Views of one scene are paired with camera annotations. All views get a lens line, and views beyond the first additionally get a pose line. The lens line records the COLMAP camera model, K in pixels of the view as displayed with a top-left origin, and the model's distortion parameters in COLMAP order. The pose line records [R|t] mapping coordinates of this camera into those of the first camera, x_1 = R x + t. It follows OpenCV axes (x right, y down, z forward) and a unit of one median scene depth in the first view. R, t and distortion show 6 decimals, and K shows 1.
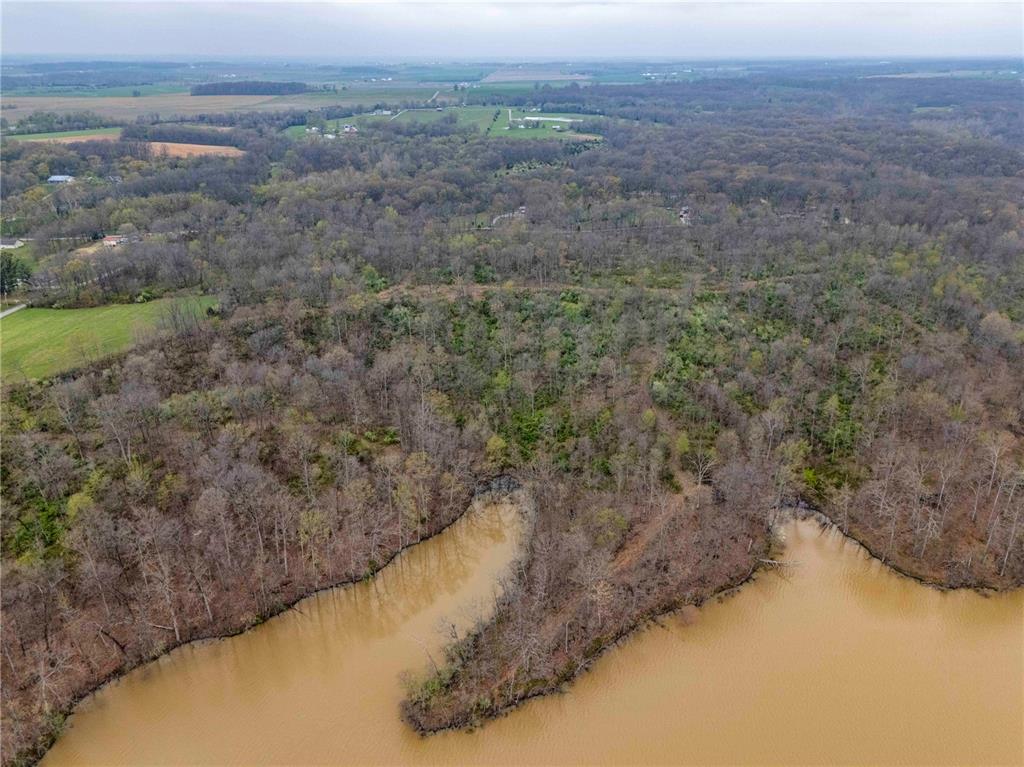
lens RADIAL K [[753.5, 0, 515.2], [0, 753.5, 377.5], [0, 0, 1]] dist [0.075735, -0.063924]
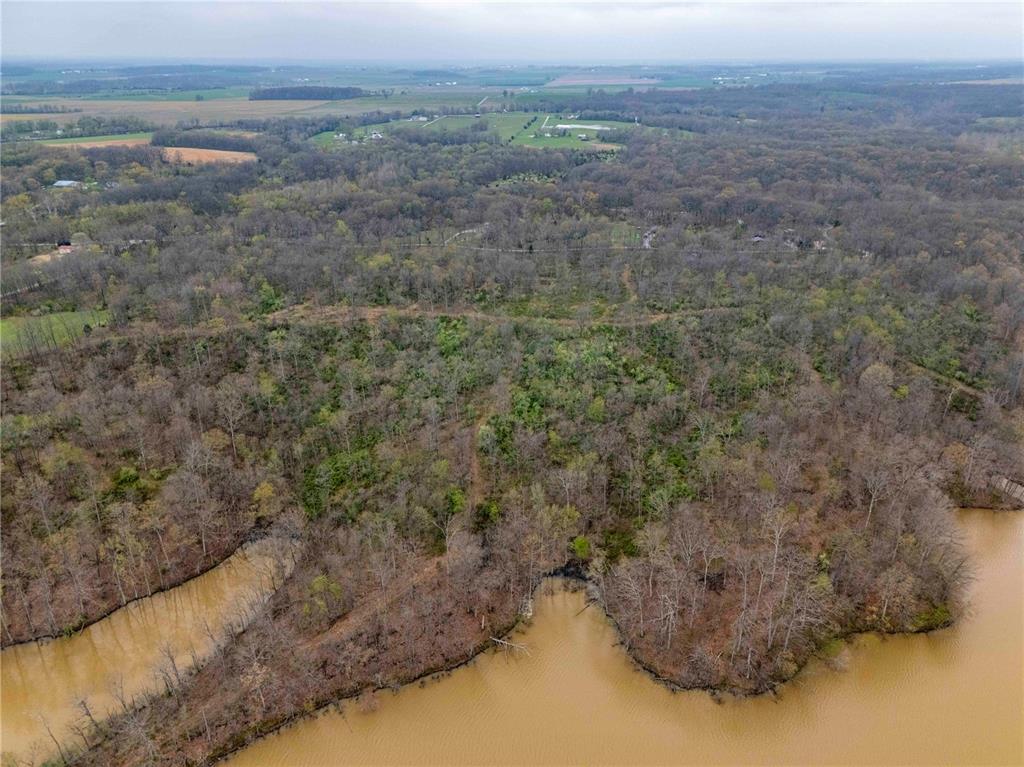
lens RADIAL K [[753.5, 0, 515.2], [0, 753.5, 377.5], [0, 0, 1]] dist [0.075735, -0.063924]
pose [[0.994621, 0.040976, -0.095129, 0.065348], [-0.041219, 0.999150, -0.000595, -0.011705], [0.095024, 0.004513, 0.995465, 0.014084]]
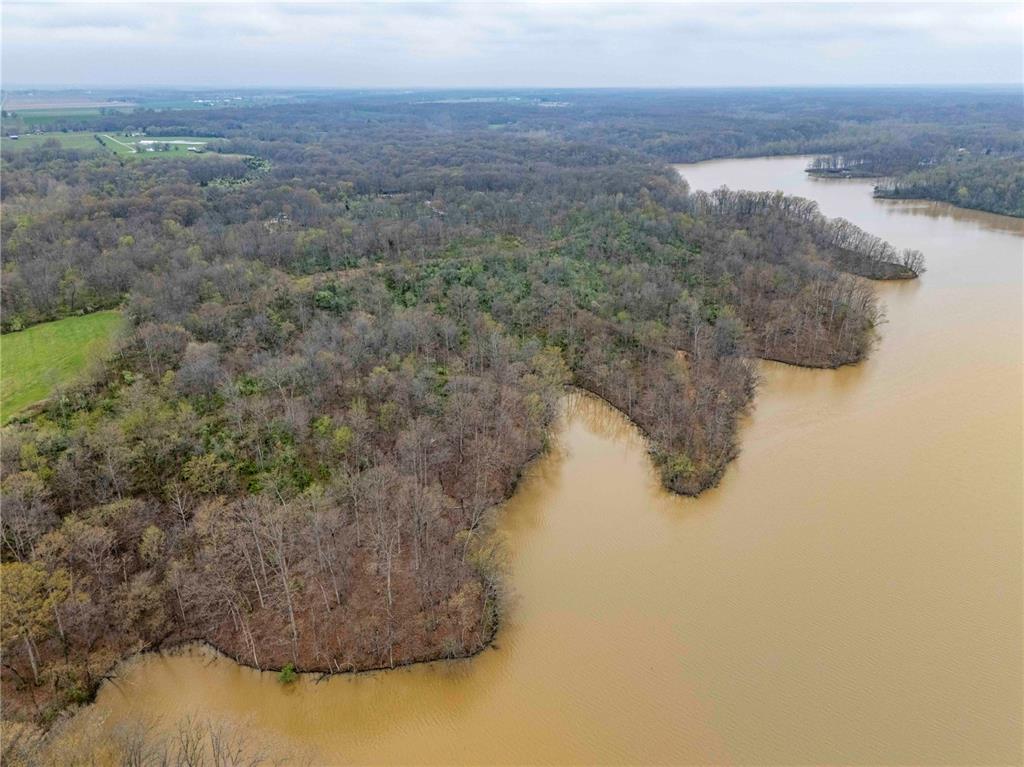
lens RADIAL K [[753.5, 0, 515.2], [0, 753.5, 377.5], [0, 0, 1]] dist [0.075735, -0.063924]
pose [[0.842454, -0.198638, 0.500814, -0.126258], [0.215614, 0.976172, 0.024480, 0.015312], [-0.493743, 0.087359, 0.865209, -0.012229]]
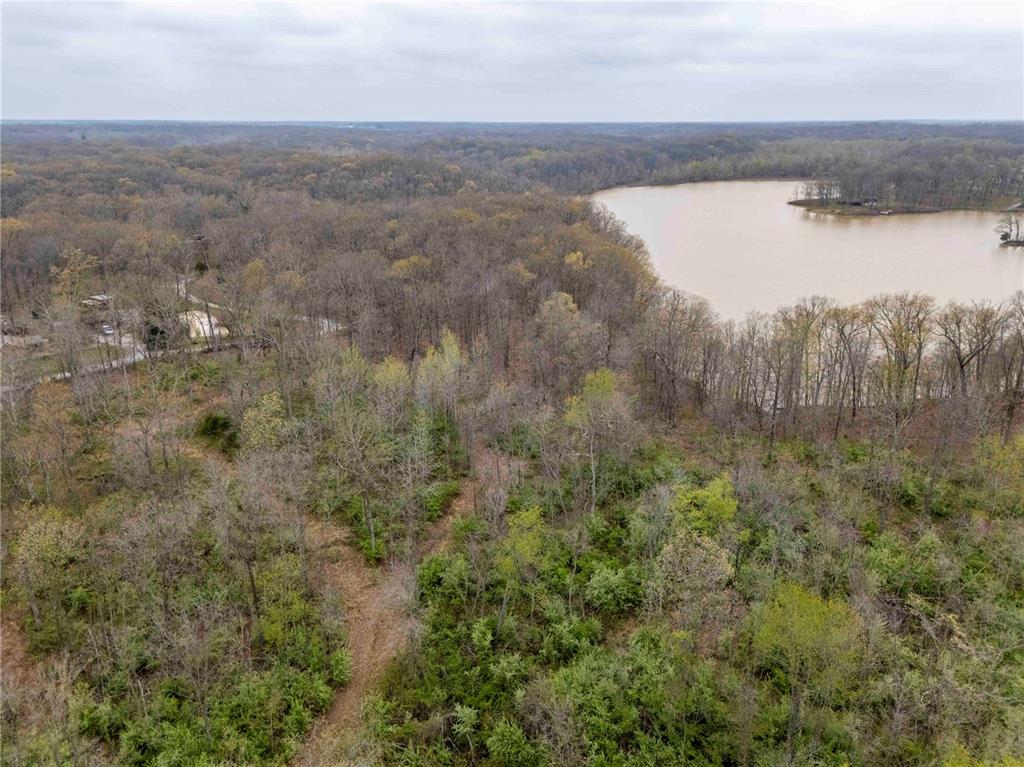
lens RADIAL K [[753.5, 0, 515.2], [0, 753.5, 377.5], [0, 0, 1]] dist [0.075735, -0.063924]
pose [[0.728478, -0.221678, 0.648213, 0.133363], [0.271062, 0.962251, 0.024447, -0.065310], [-0.629163, 0.157896, 0.761067, 0.279915]]
